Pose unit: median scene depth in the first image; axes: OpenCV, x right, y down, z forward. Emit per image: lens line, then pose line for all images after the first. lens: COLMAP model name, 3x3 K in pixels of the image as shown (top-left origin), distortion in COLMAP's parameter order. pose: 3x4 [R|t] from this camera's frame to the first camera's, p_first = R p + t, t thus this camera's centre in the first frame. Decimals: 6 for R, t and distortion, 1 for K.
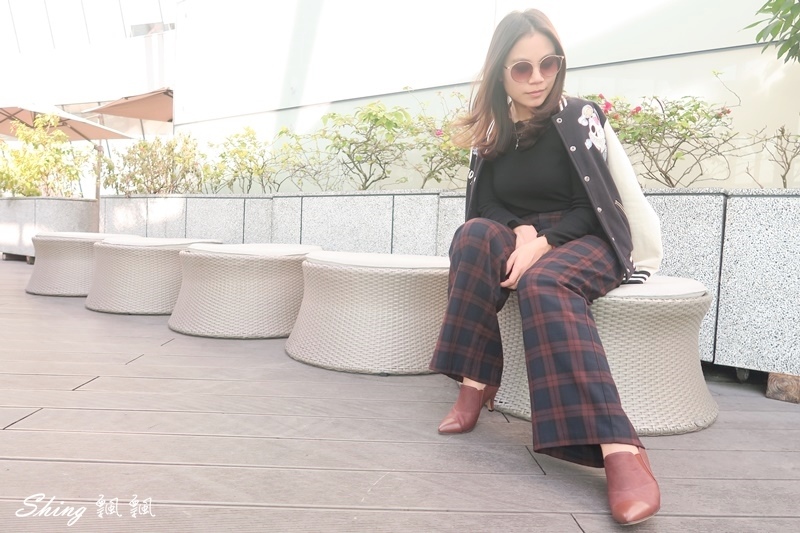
lens RADIAL K [[575.8, 0, 400.0], [0, 575.8, 266.5], [0, 0, 1]] dist [0.002350, 0.001896]
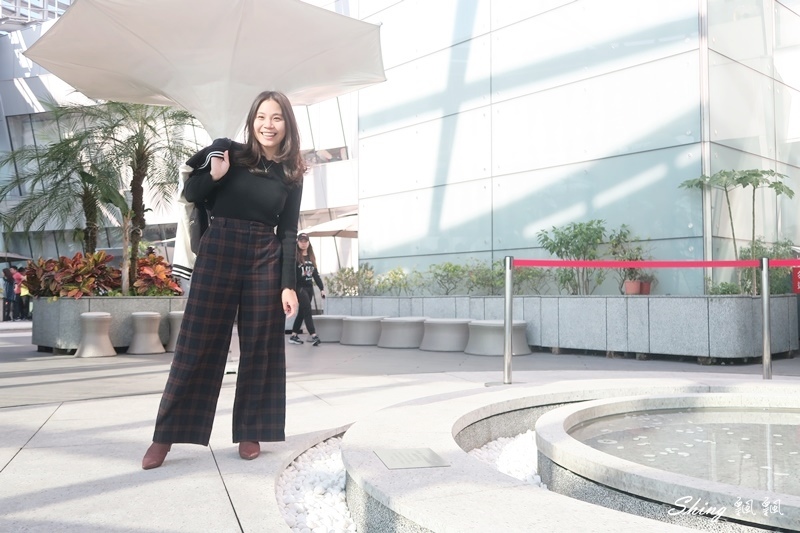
lens RADIAL K [[711.9, 0, 400.0], [0, 711.9, 266.5], [0, 0, 1]] dist [0.000486, 0.000002]
pose [[0.978241, -0.053109, -0.200559, 0.369458], [0.031630, 0.993558, -0.108820, 0.080932], [0.205046, 0.100108, 0.973619, -2.095095]]
